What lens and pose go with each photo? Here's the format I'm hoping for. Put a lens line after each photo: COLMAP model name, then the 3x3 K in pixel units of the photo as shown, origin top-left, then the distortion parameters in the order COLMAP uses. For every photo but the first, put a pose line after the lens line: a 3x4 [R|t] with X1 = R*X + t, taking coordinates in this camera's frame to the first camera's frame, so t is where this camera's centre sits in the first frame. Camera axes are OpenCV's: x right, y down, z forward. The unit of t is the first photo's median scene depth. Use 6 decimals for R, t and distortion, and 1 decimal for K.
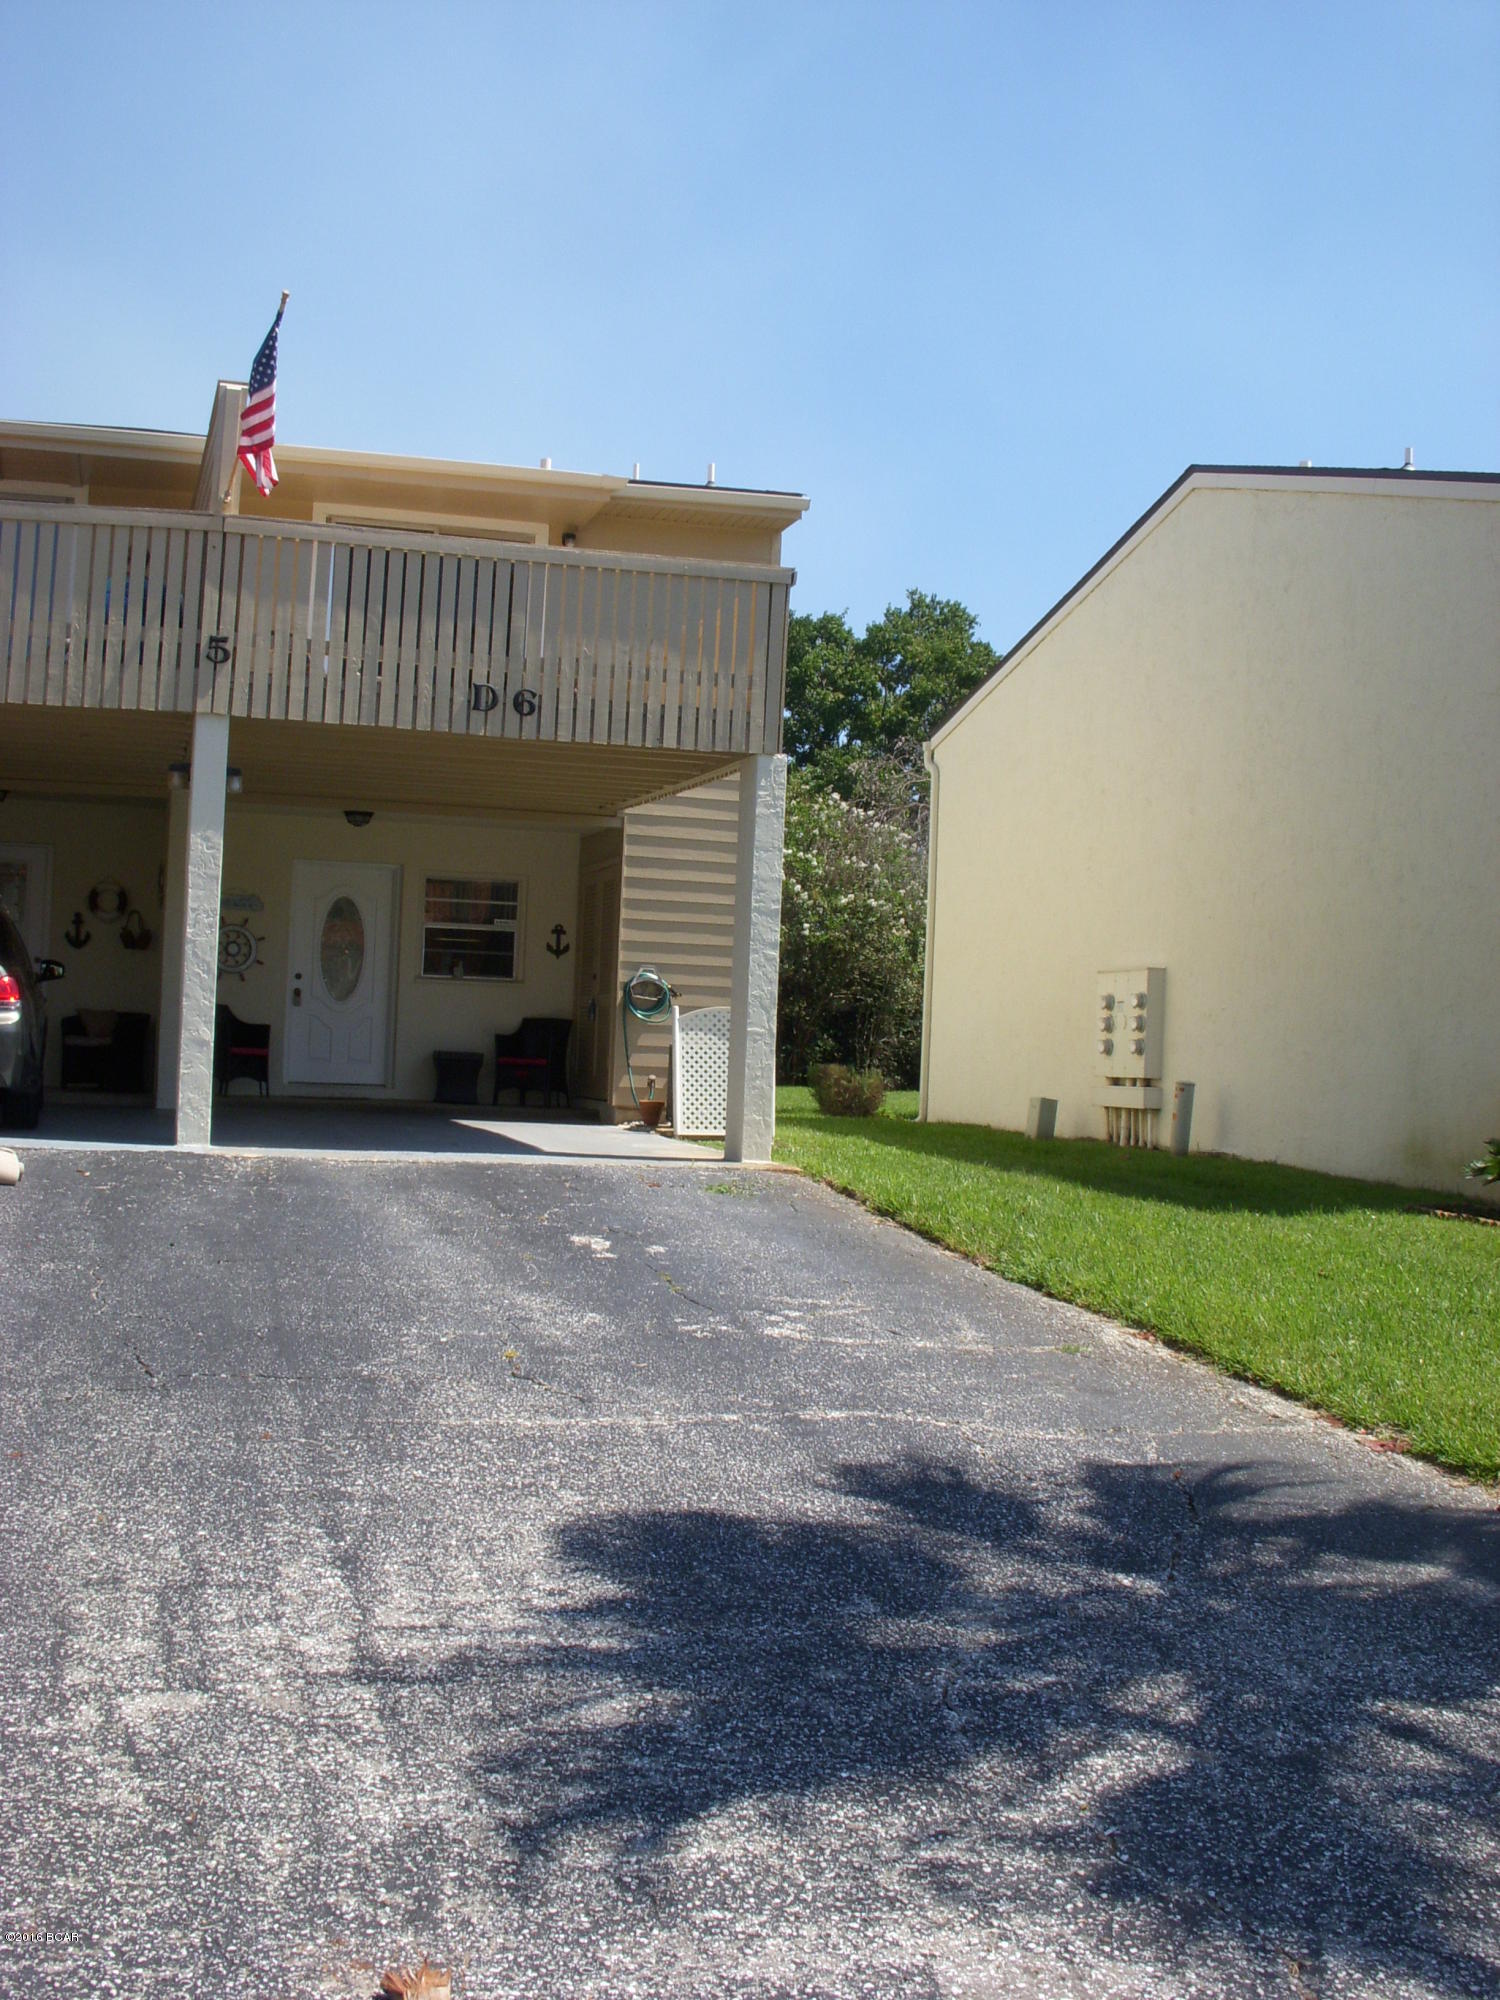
lens RADIAL K [[2265.8, 0, 750.0], [0, 2265.8, 1000.0], [0, 0, 1]] dist [-0.256605, 0.249572]
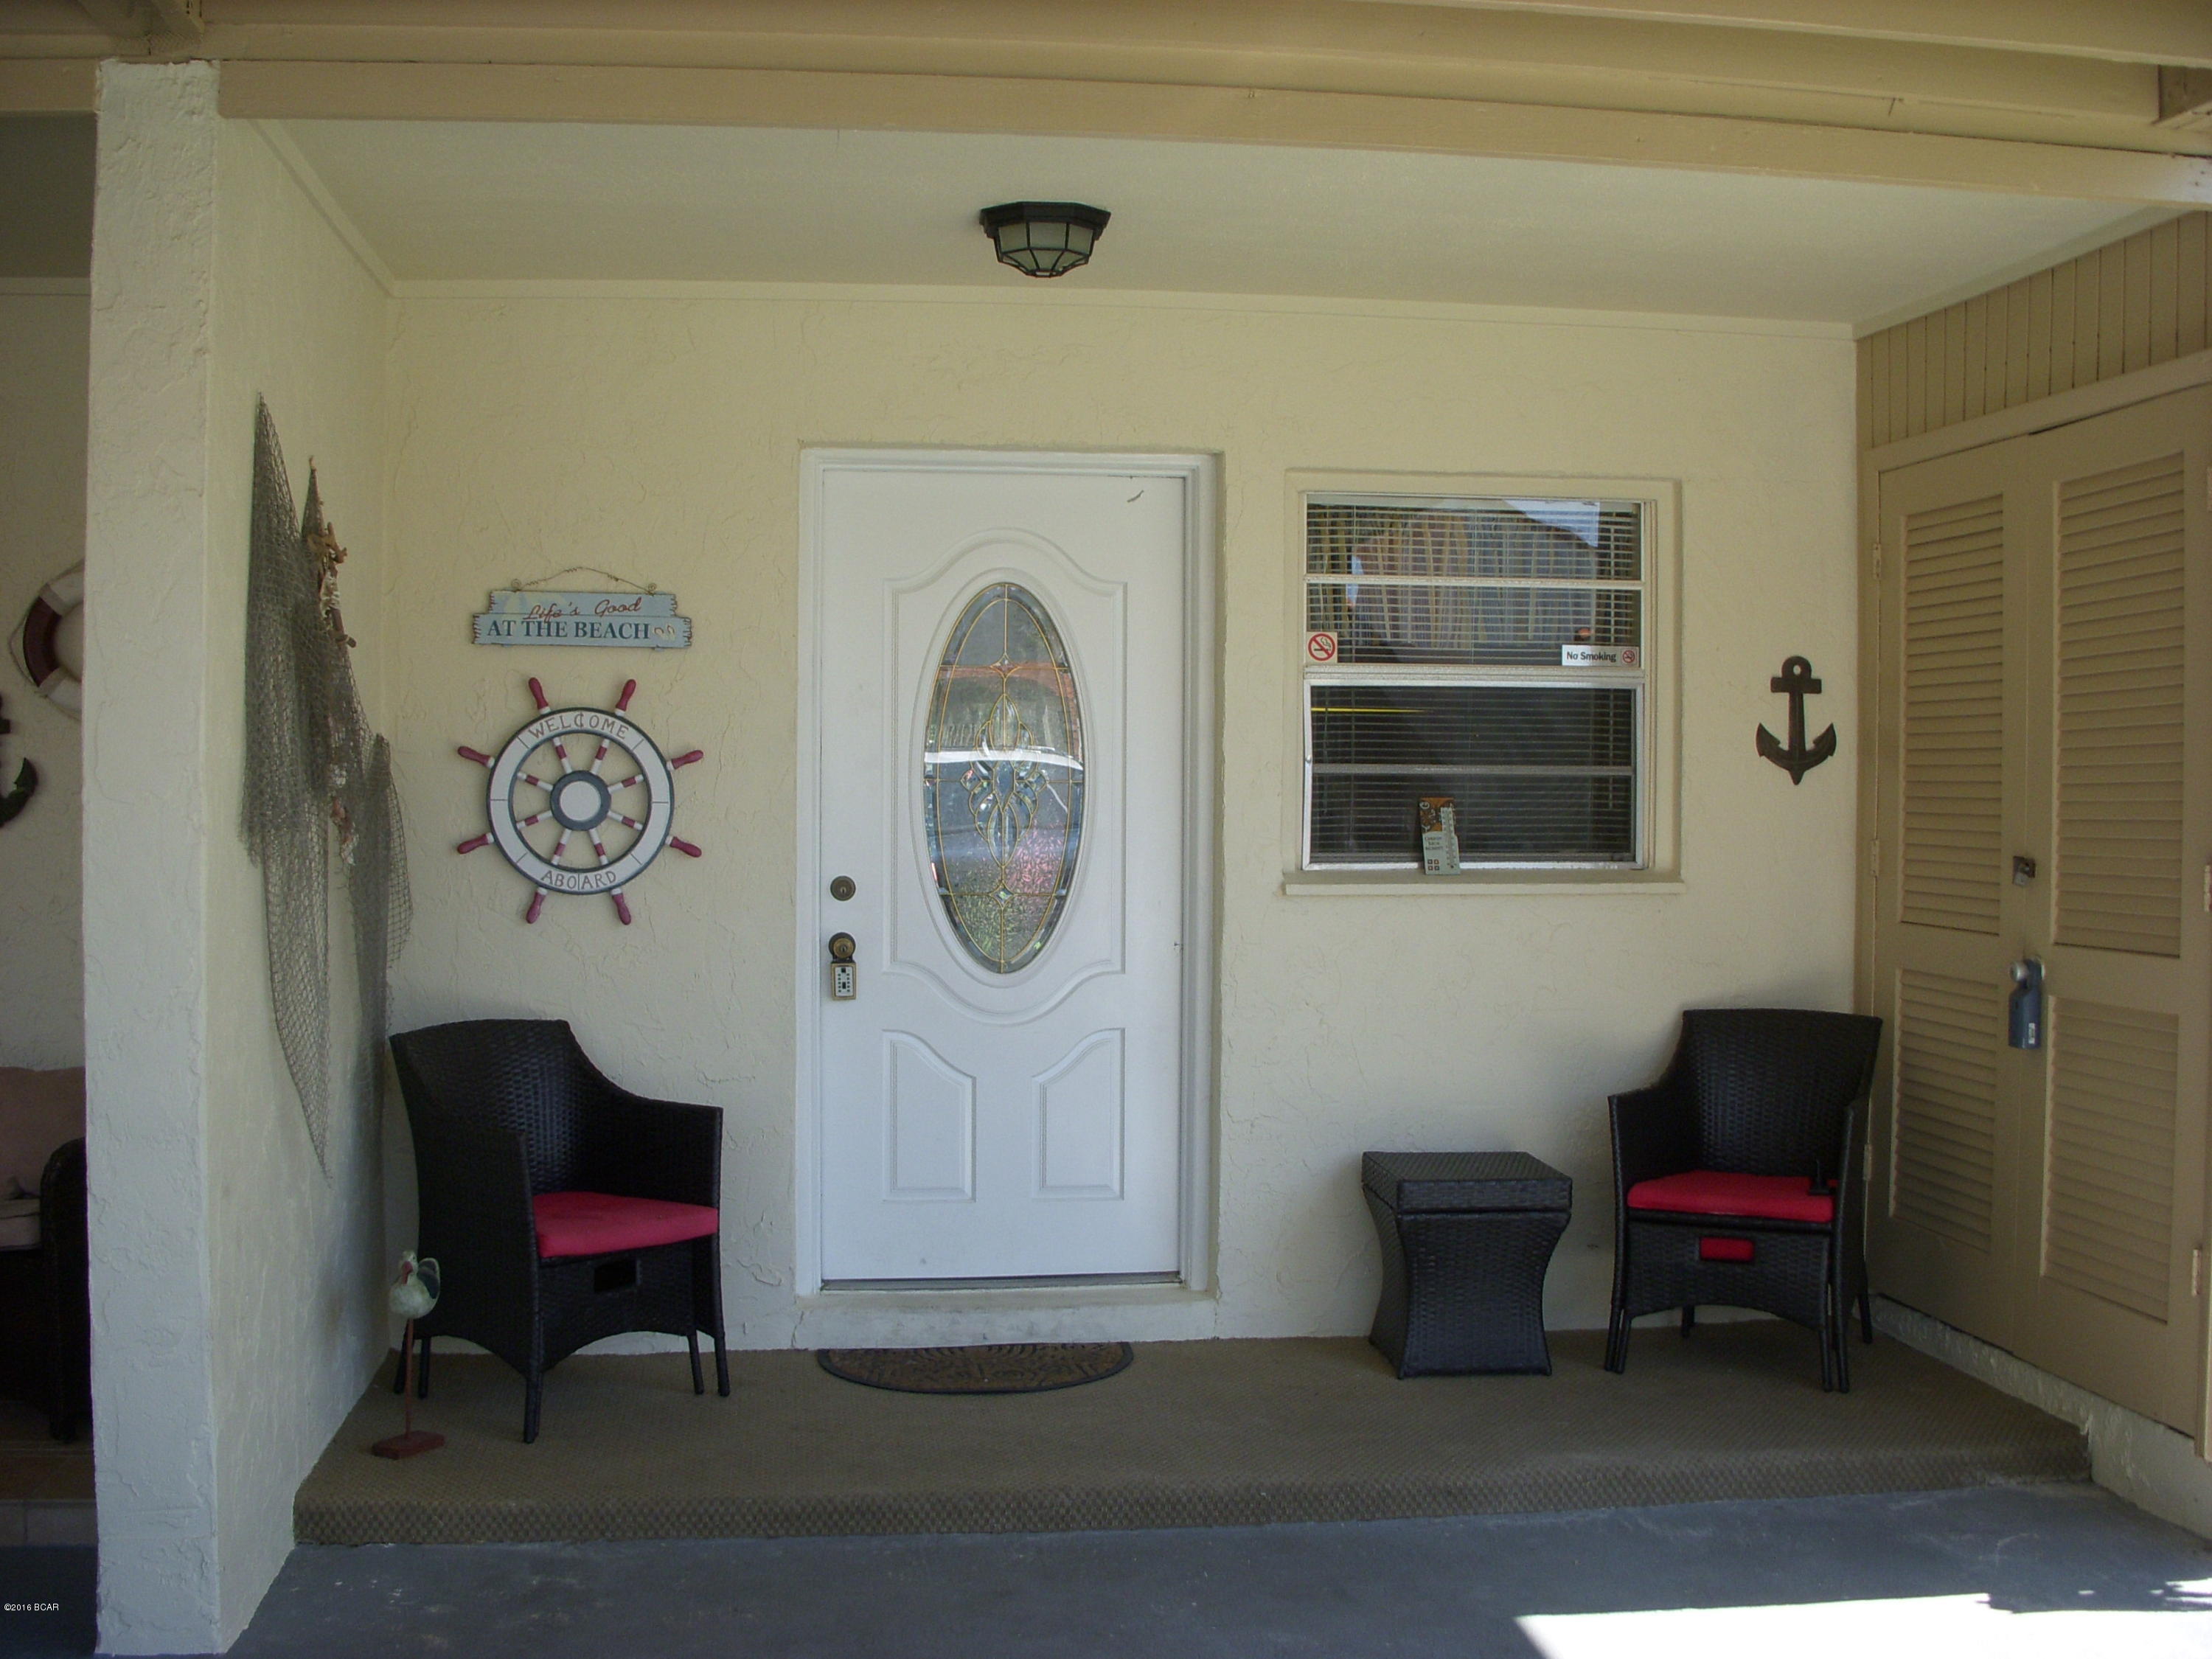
lens RADIAL K [[2505.9, 0, 1106.0], [0, 2505.9, 829.5], [0, 0, 1]] dist [-0.256605, 0.249572]
pose [[0.987129, -0.024473, -0.158044, -0.122151], [0.033648, 0.997884, 0.055640, -0.032509], [0.156348, -0.060241, 0.985863, 0.704974]]
